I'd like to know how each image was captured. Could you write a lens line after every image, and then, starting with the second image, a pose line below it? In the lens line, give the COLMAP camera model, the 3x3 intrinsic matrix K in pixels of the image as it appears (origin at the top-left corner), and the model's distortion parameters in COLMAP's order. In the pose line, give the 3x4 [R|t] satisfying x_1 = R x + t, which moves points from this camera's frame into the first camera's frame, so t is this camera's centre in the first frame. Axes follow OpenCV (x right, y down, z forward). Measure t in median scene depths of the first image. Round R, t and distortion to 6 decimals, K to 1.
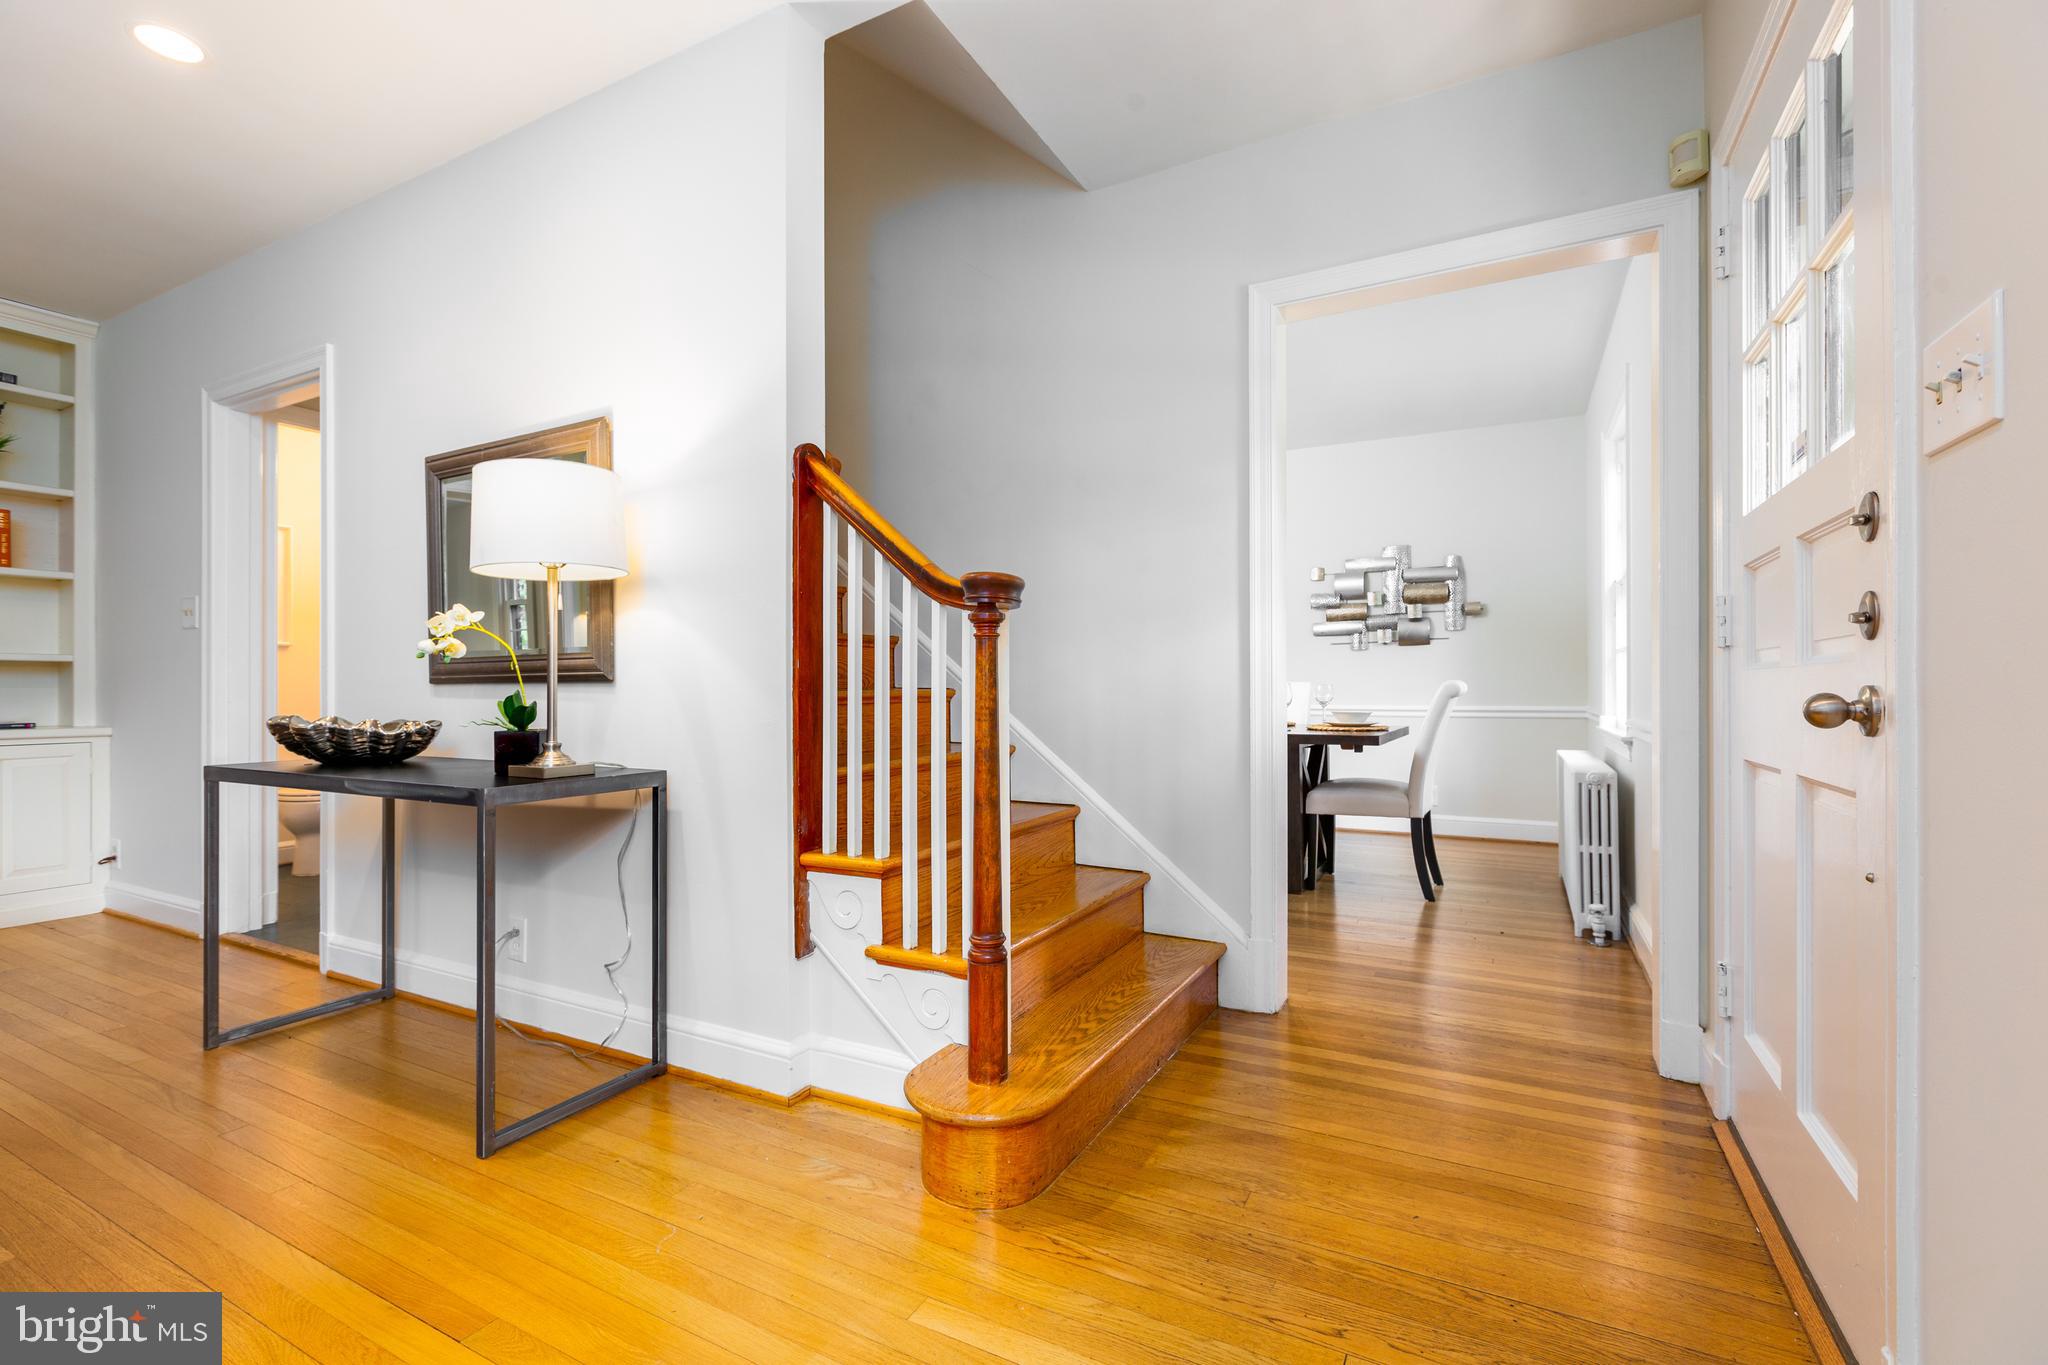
lens RADIAL K [[883.9, 0, 1024.0], [0, 883.9, 682.5], [0, 0, 1]] dist [-0.001048, -0.000085]
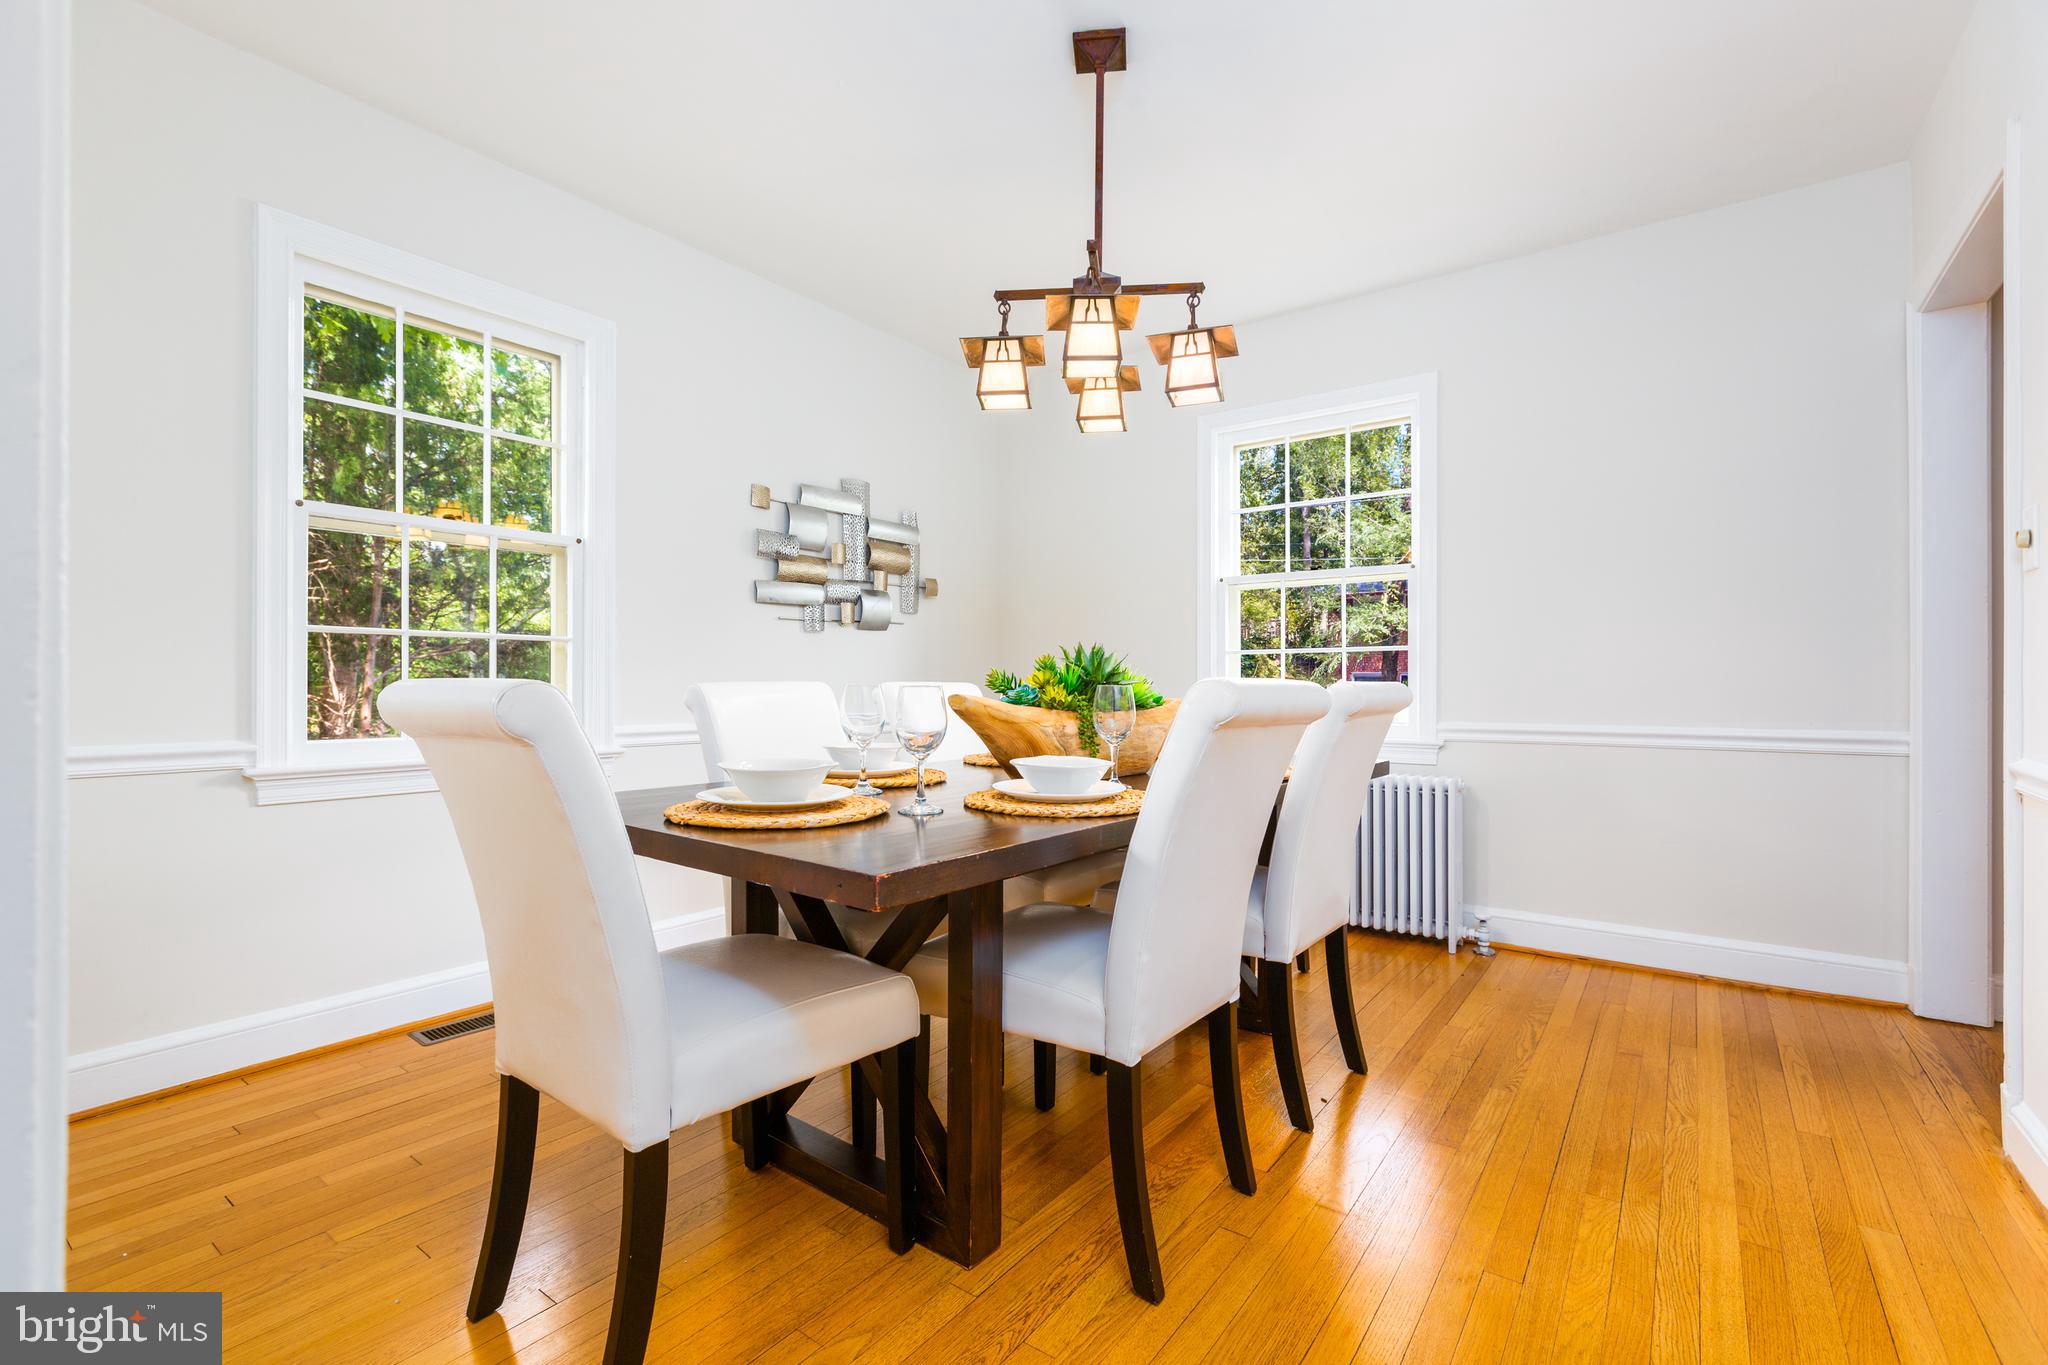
lens RADIAL K [[883.9, 0, 1024.0], [0, 883.9, 682.5], [0, 0, 1]] dist [-0.001048, -0.000085]
pose [[0.172708, 0.004924, 0.984961, -0.221231], [-0.003730, 0.999984, -0.004345, 0.000610], [-0.984966, -0.002924, 0.172724, 0.762228]]
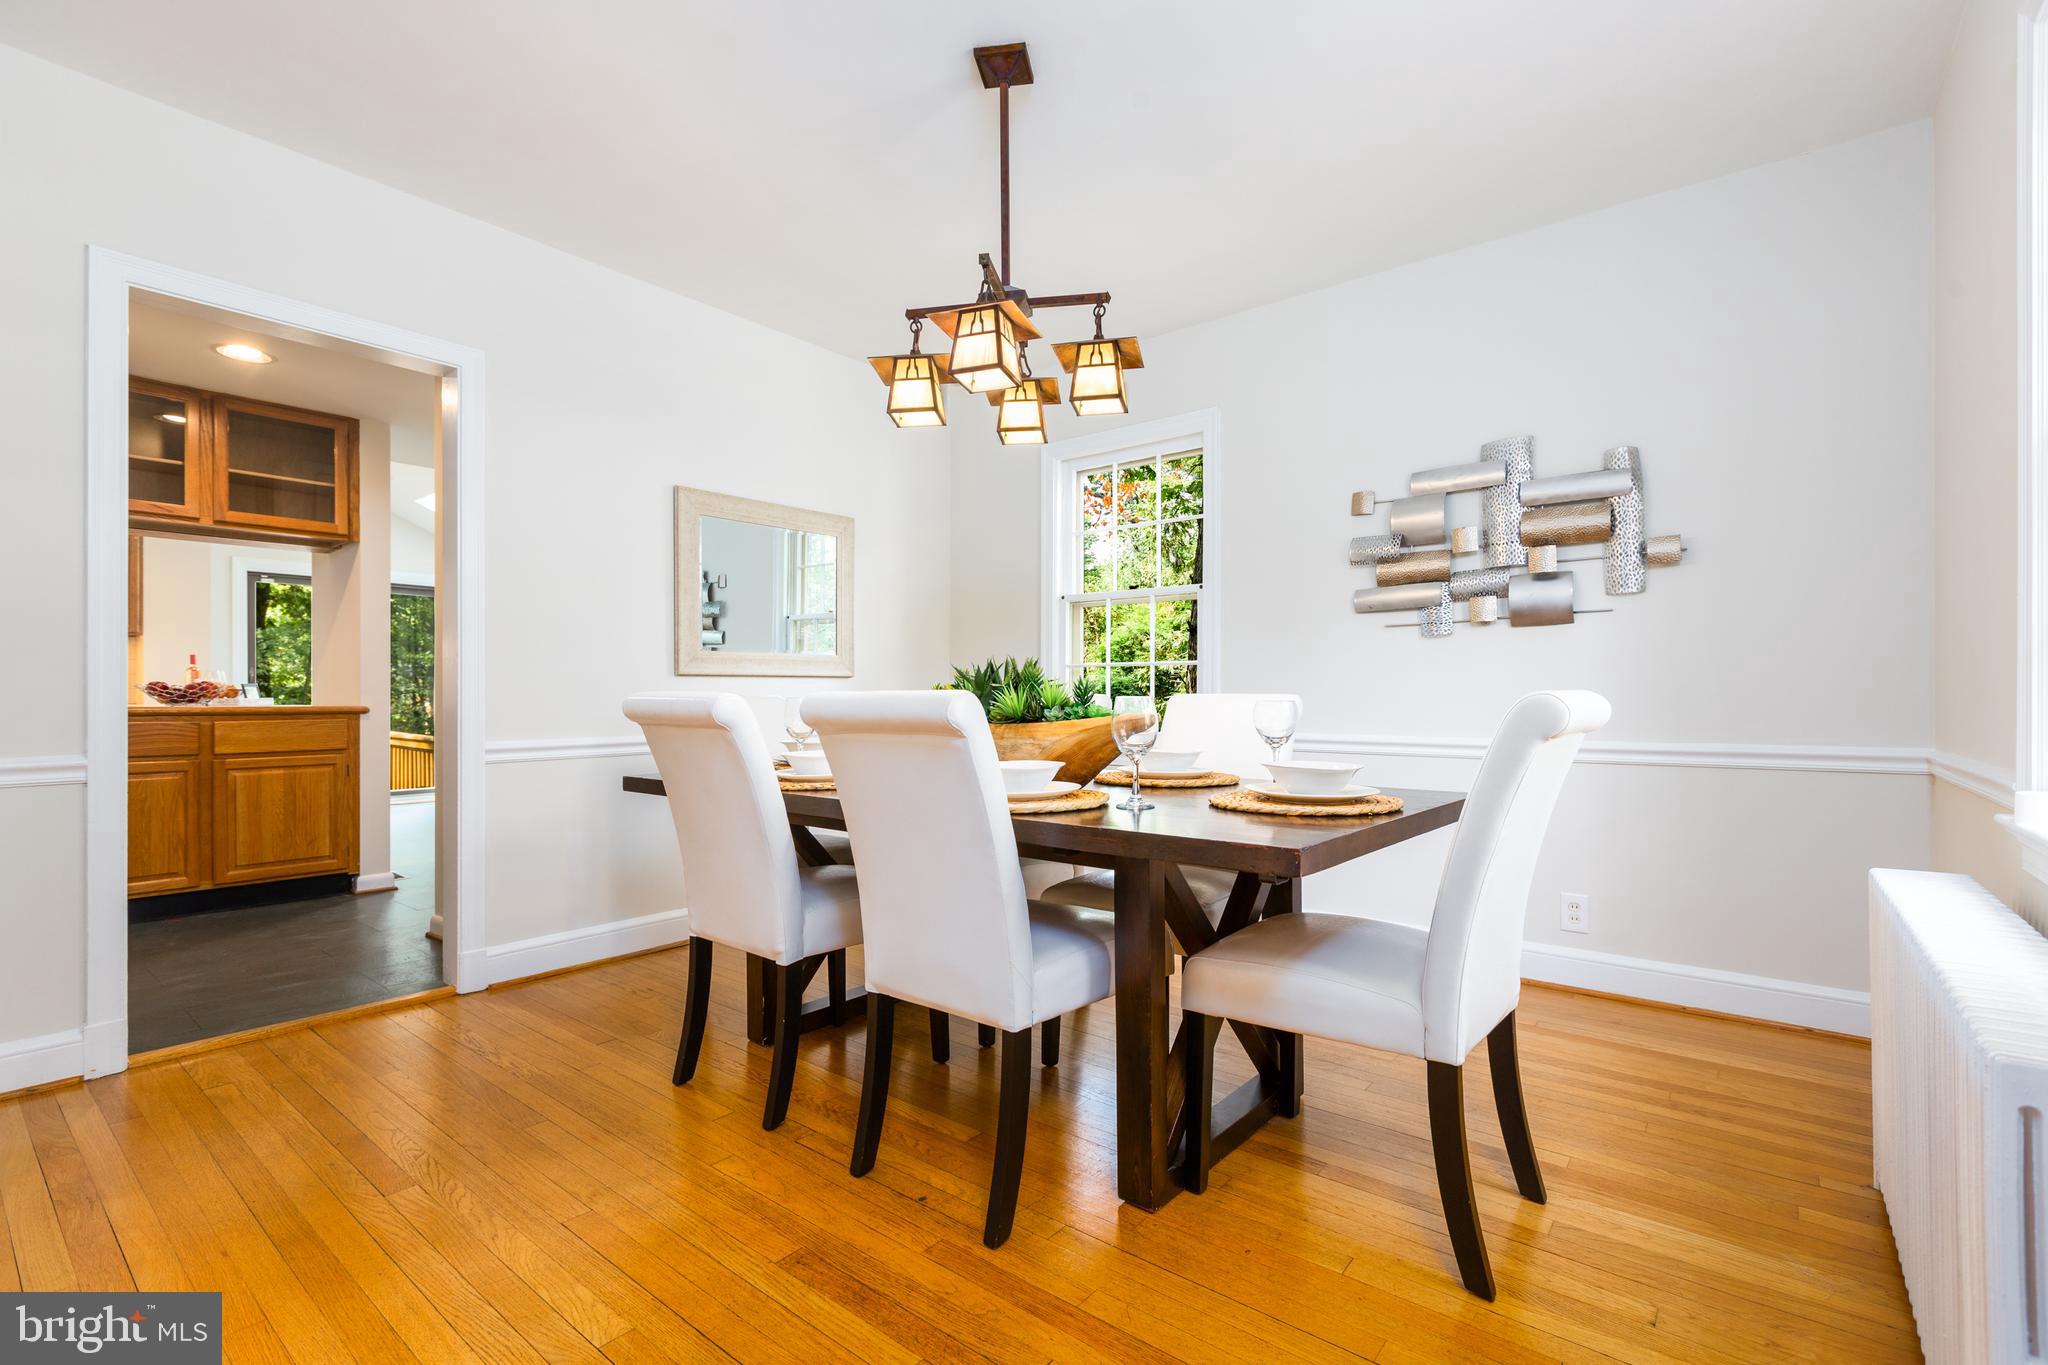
lens RADIAL K [[909.0, 0, 1023.2], [0, 909.0, 675.8], [0, 0, 1]] dist [-0.000491, -0.000171]
pose [[0.980615, 0.004035, -0.195902, 0.244554], [-0.008753, 0.999692, -0.023224, 0.002115], [0.195748, 0.024488, 0.980348, 0.412495]]
